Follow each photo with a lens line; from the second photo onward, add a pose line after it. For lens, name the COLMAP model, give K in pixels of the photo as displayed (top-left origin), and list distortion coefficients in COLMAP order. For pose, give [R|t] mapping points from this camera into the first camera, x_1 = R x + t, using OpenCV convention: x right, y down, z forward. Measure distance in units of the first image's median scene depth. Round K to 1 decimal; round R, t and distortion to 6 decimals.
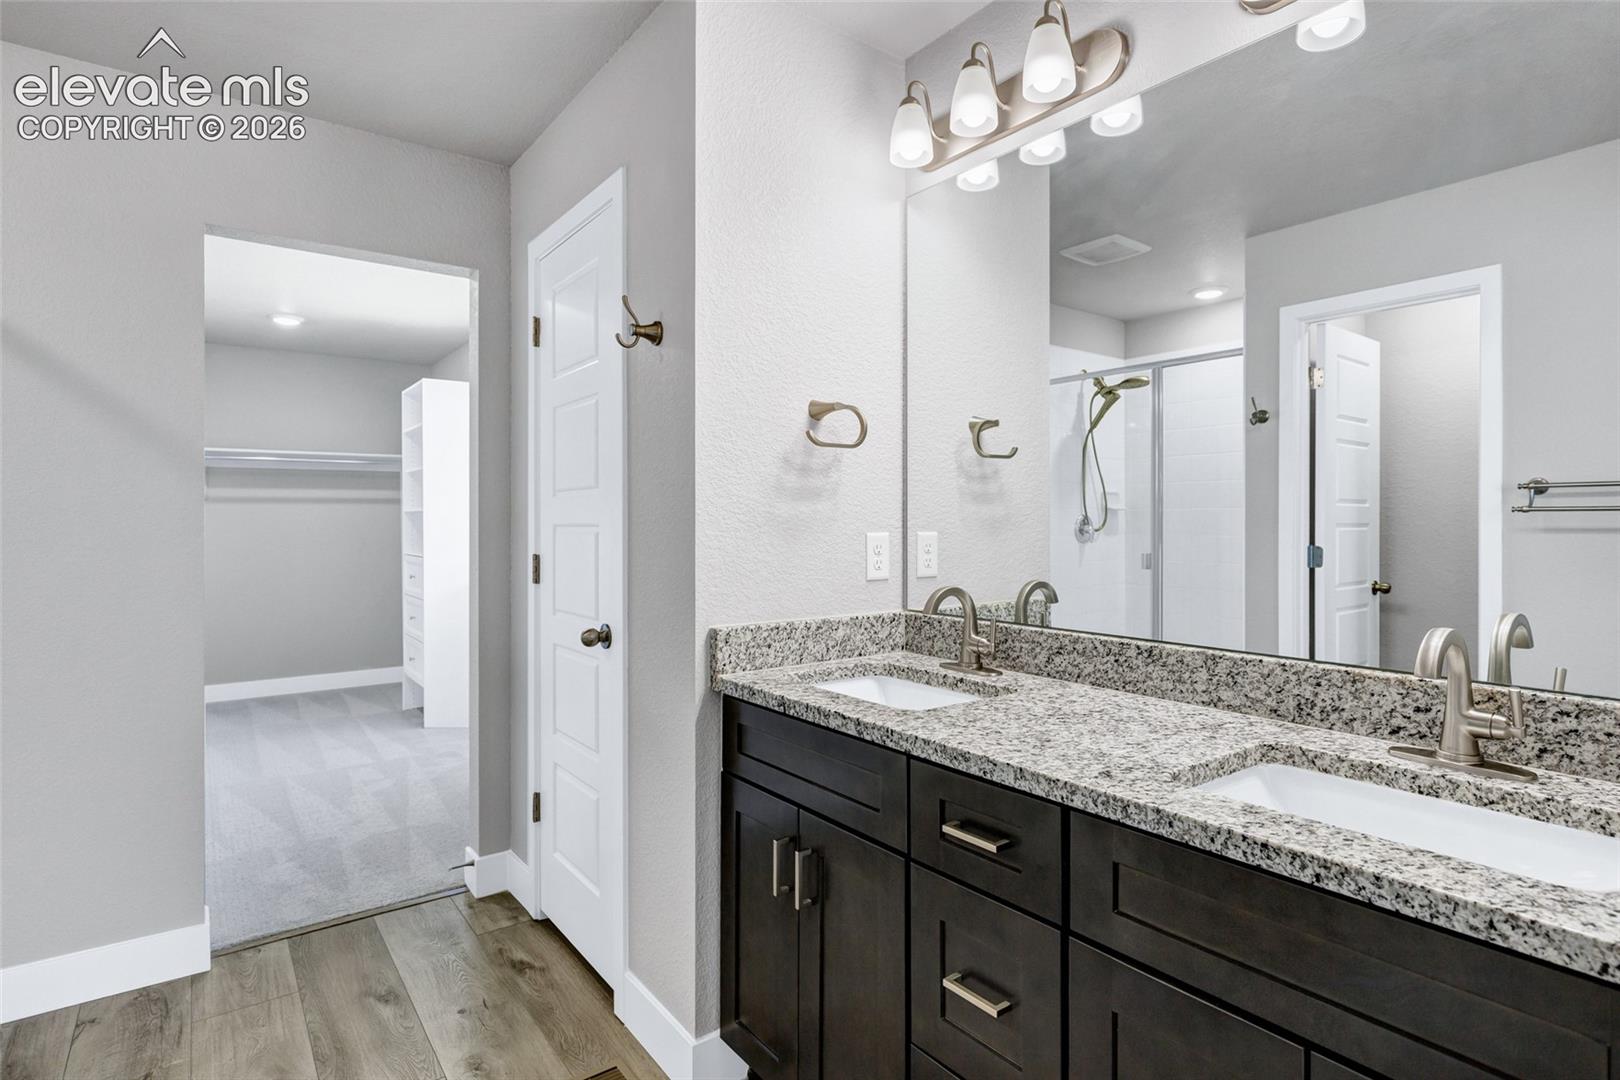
lens RADIAL K [[840.7, 0, 807.0], [0, 840.7, 528.4], [0, 0, 1]] dist [0.015801, 0.000199]
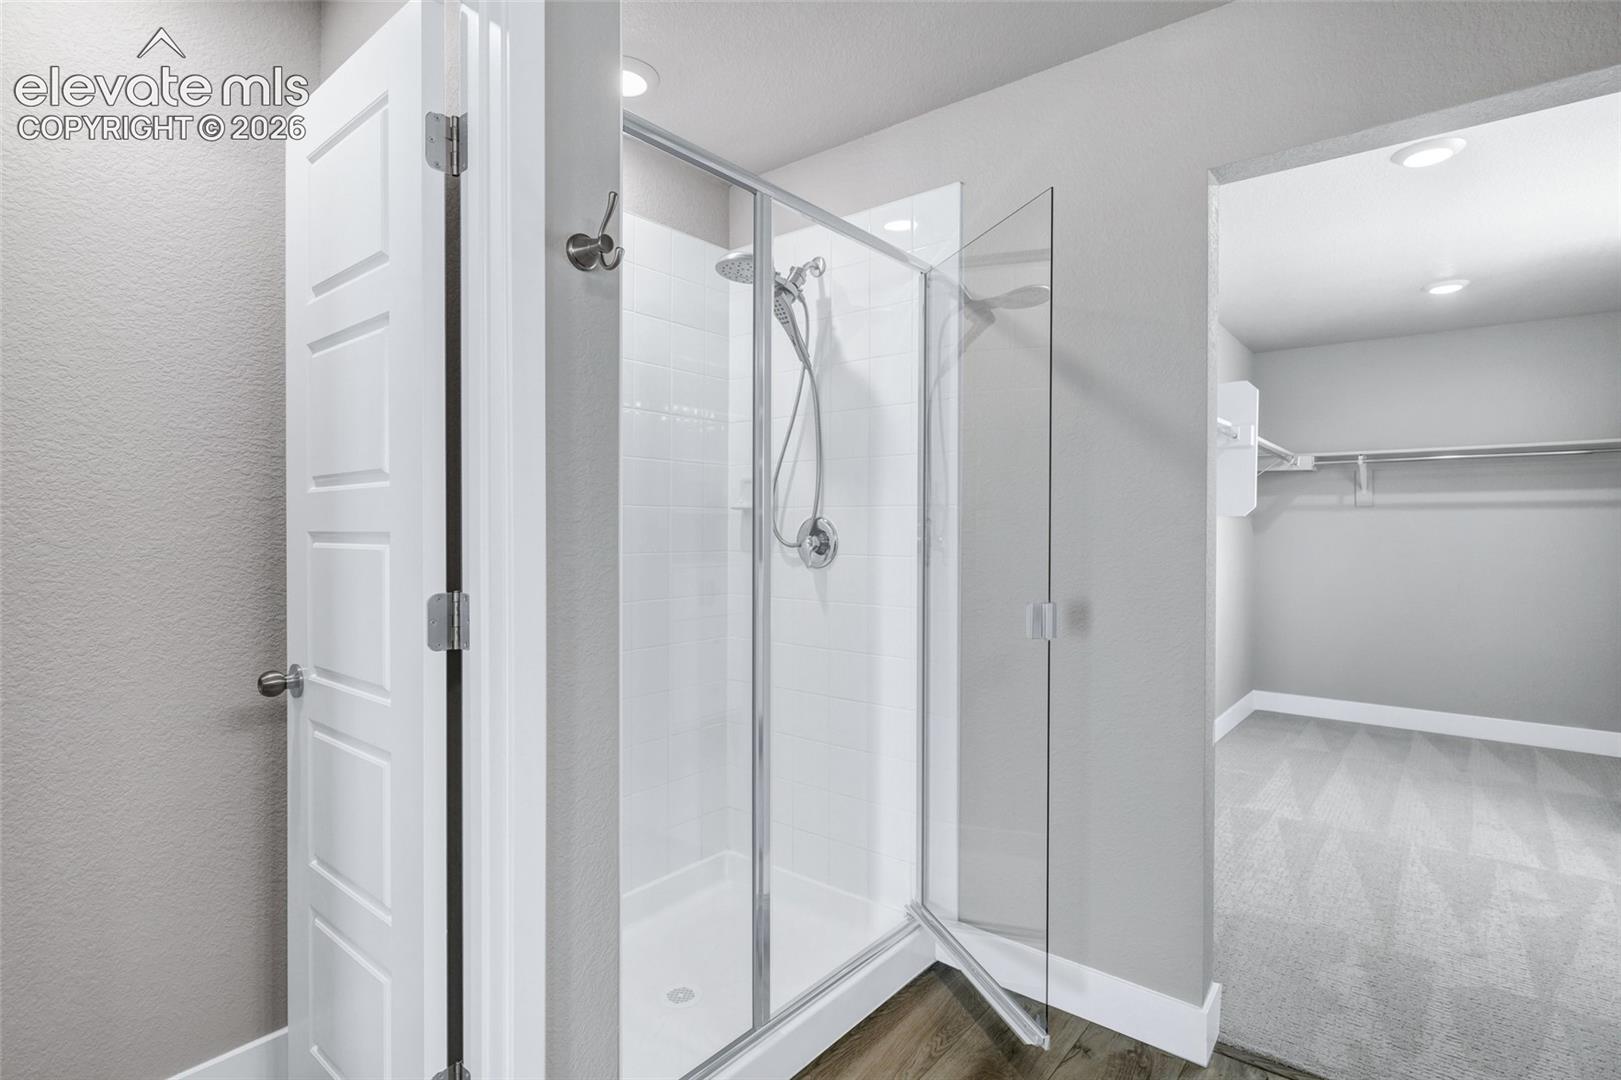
lens RADIAL K [[797.5, 0, 807.2], [0, 797.5, 524.8], [0, 0, 1]] dist [-0.004755, 0.000004]
pose [[0.262503, -0.000738, -0.964931, -0.038751], [-0.014531, 0.999883, -0.004718, -0.000097], [0.964822, 0.015260, 0.262462, 0.284728]]
